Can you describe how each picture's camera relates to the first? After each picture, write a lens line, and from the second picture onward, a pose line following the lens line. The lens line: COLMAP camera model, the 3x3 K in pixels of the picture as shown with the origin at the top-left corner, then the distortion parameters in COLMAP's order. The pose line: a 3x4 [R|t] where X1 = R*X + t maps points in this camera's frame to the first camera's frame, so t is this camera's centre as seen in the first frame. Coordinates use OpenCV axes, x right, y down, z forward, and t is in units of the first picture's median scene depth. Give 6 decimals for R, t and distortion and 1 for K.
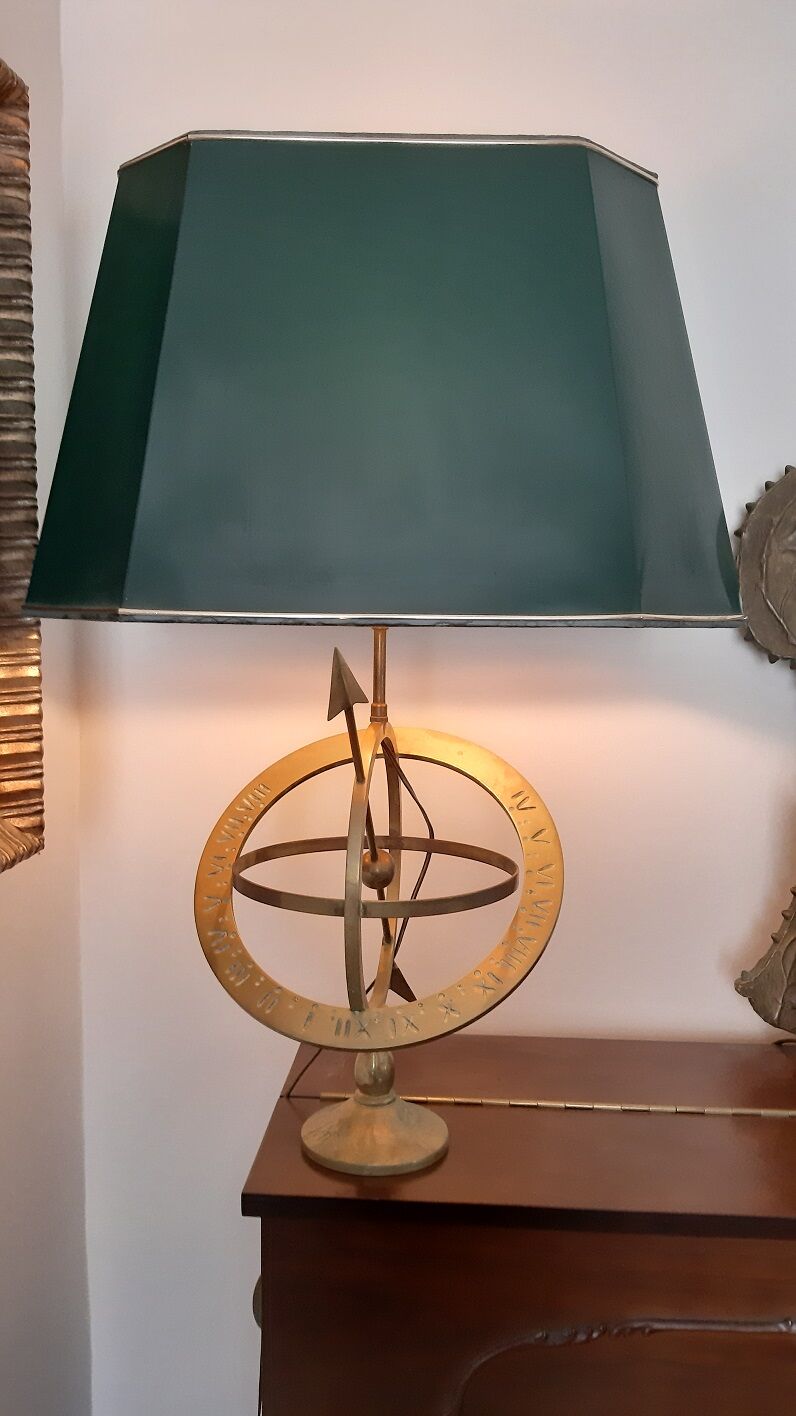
lens RADIAL K [[1066.2, 0, 398.0], [0, 1066.2, 708.0], [0, 0, 1]] dist [0.068186, -0.129990]
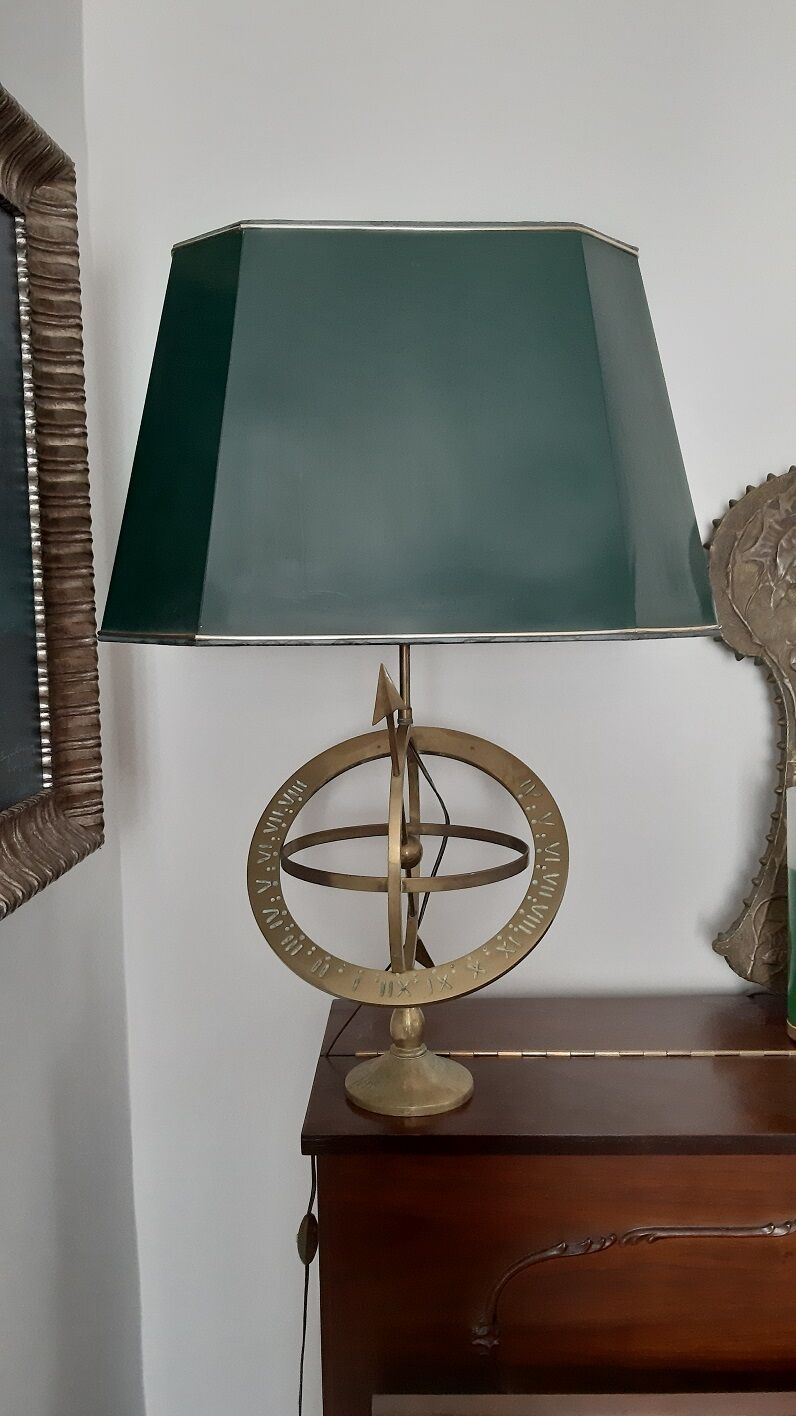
lens RADIAL K [[1066.2, 0, 398.0], [0, 1066.2, 708.0], [0, 0, 1]] dist [0.068186, -0.129990]
pose [[0.998836, -0.026308, 0.040429, -0.068119], [0.025917, 0.999612, 0.010157, -0.014630], [-0.040680, -0.009098, 0.999131, -0.137833]]
